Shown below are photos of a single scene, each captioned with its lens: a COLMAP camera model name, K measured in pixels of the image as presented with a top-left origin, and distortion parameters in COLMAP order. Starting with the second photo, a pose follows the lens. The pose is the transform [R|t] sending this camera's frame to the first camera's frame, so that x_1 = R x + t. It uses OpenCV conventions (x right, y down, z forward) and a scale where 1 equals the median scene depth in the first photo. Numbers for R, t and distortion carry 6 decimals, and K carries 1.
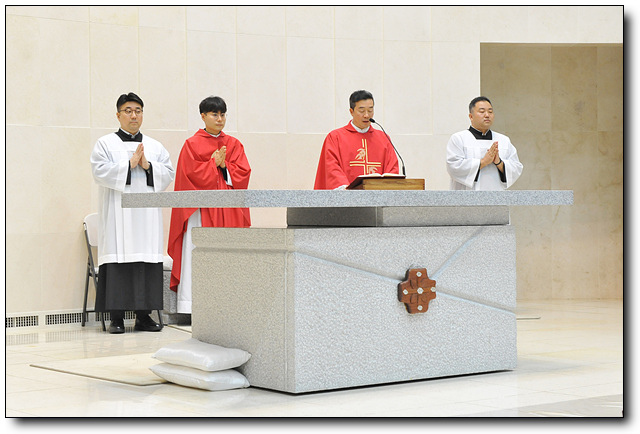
lens RADIAL K [[1342.4, 0, 320.0], [0, 1342.4, 217.0], [0, 0, 1]] dist [0.231455, -0.076140]
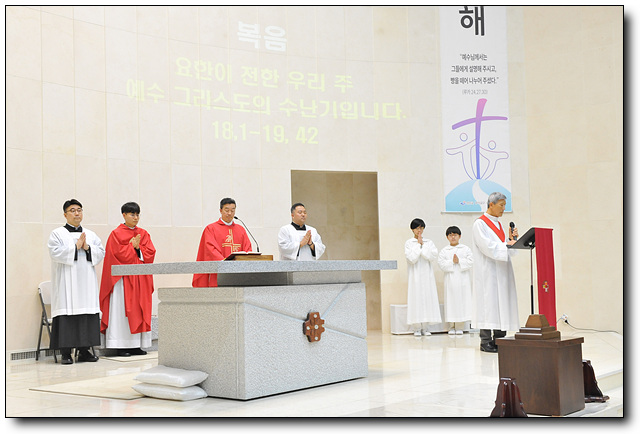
lens RADIAL K [[835.3, 0, 303.9], [0, 835.3, 218.0], [0, 0, 1]] dist [0.102665, 0.012901]
pose [[0.974966, 0.000239, 0.222354, -0.102458], [0.016737, 0.997084, -0.074458, 0.001548], [-0.221723, 0.076316, 0.972119, 0.051547]]
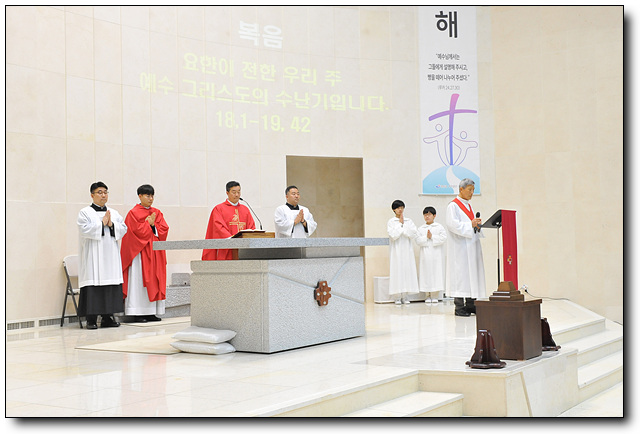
lens RADIAL K [[821.4, 0, 340.7], [0, 821.4, 199.3], [0, 0, 1]] dist [0.093917, 0.039234]
pose [[0.953229, 0.005228, 0.302205, -0.165559], [0.015841, 0.997612, -0.067224, 0.002126], [-0.301835, 0.068867, 0.950870, -0.048879]]
